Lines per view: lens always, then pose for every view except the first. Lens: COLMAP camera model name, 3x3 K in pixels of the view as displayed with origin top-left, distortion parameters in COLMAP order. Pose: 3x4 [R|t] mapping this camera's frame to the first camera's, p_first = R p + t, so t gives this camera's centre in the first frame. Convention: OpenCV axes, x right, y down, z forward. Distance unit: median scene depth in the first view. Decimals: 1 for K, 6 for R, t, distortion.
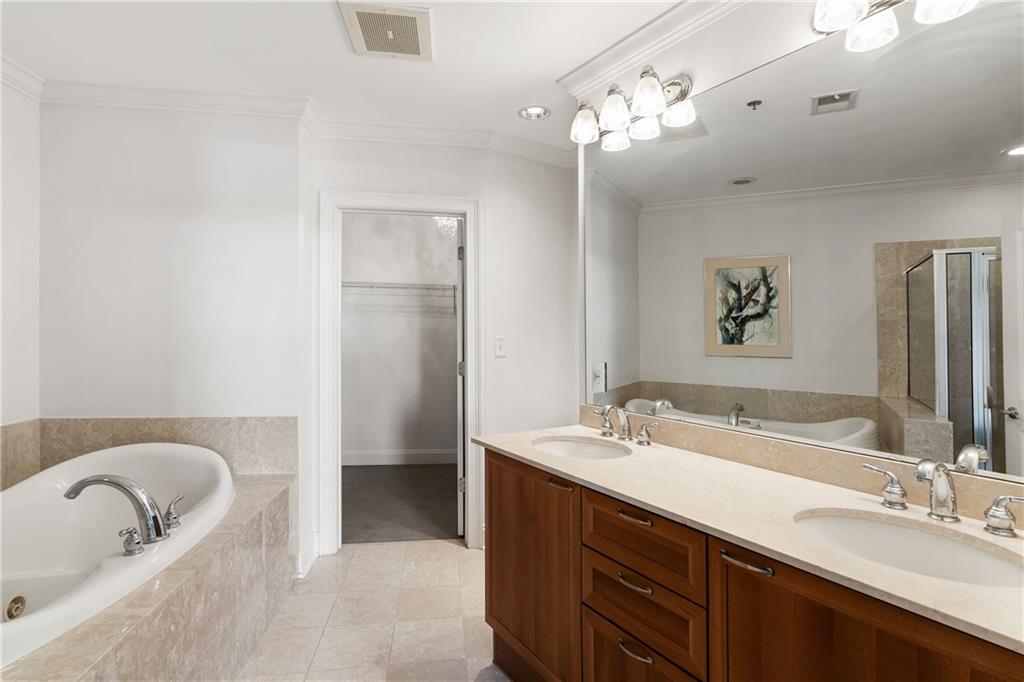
lens RADIAL K [[517.1, 0, 511.4], [0, 517.1, 336.3], [0, 0, 1]] dist [-0.000944, -0.000636]
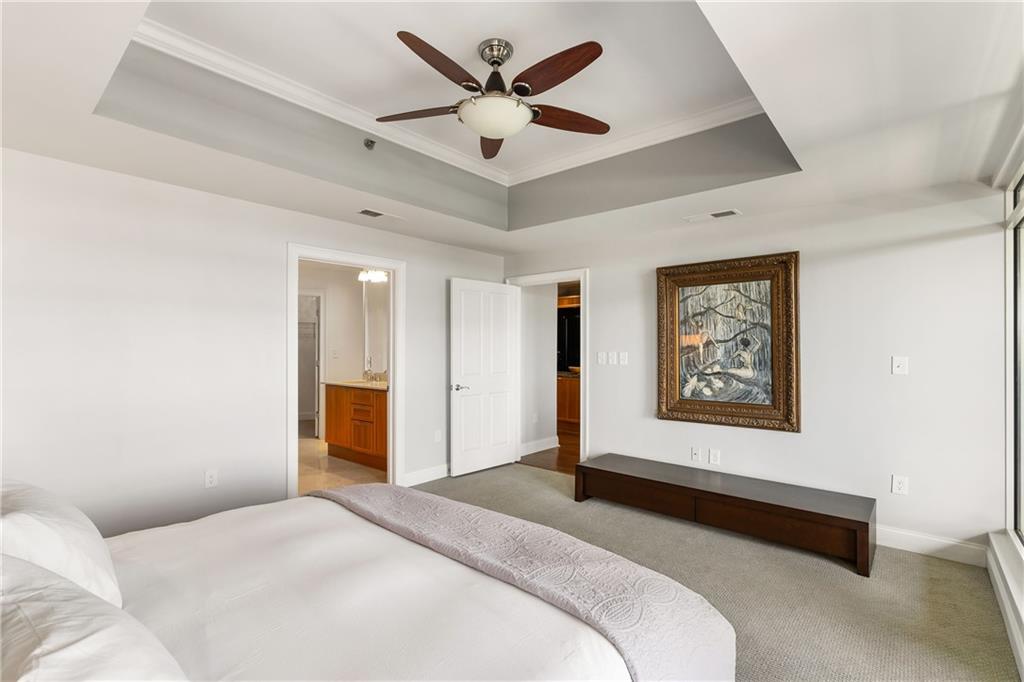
lens RADIAL K [[470.4, 0, 508.7], [0, 470.4, 332.7], [0, 0, 1]] dist [0.000271, -0.000025]
pose [[0.958667, 0.003666, 0.284508, 0.144140], [0.006185, 0.999412, -0.033716, 0.004397], [-0.284464, 0.034082, 0.958081, -1.472063]]
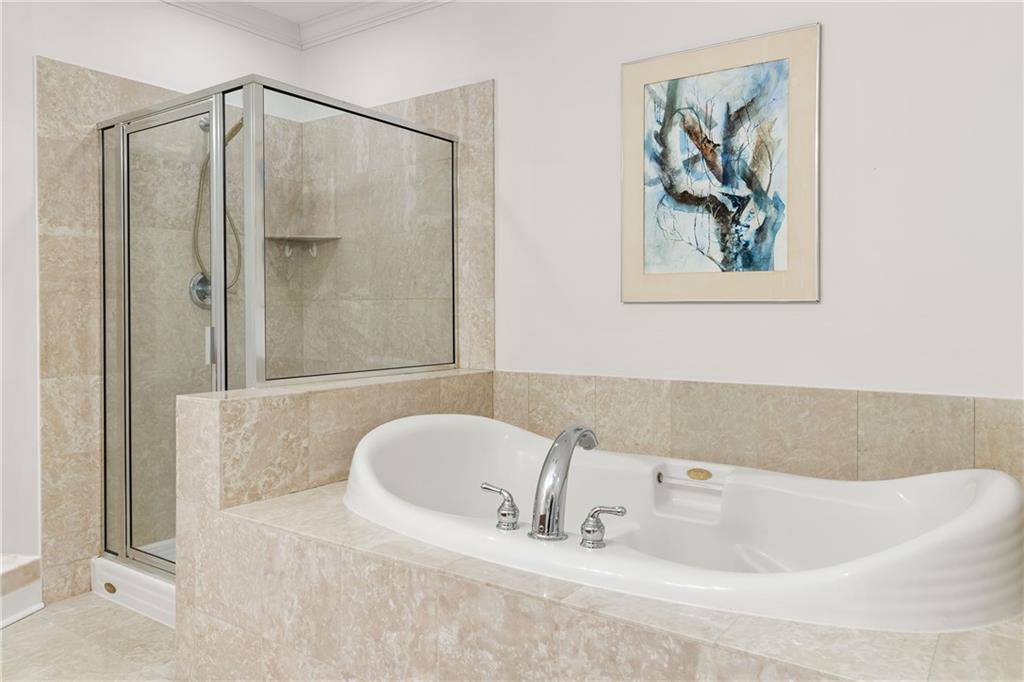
lens RADIAL K [[719.0, 0, 512.5], [0, 719.0, 322.0], [0, 0, 1]] dist [-0.001644, -0.000616]
pose [[-0.660766, 0.003166, -0.750586, 0.015755], [-0.012323, 0.999811, 0.015066, 0.072422], [0.750491, 0.019205, -0.660601, 1.057343]]
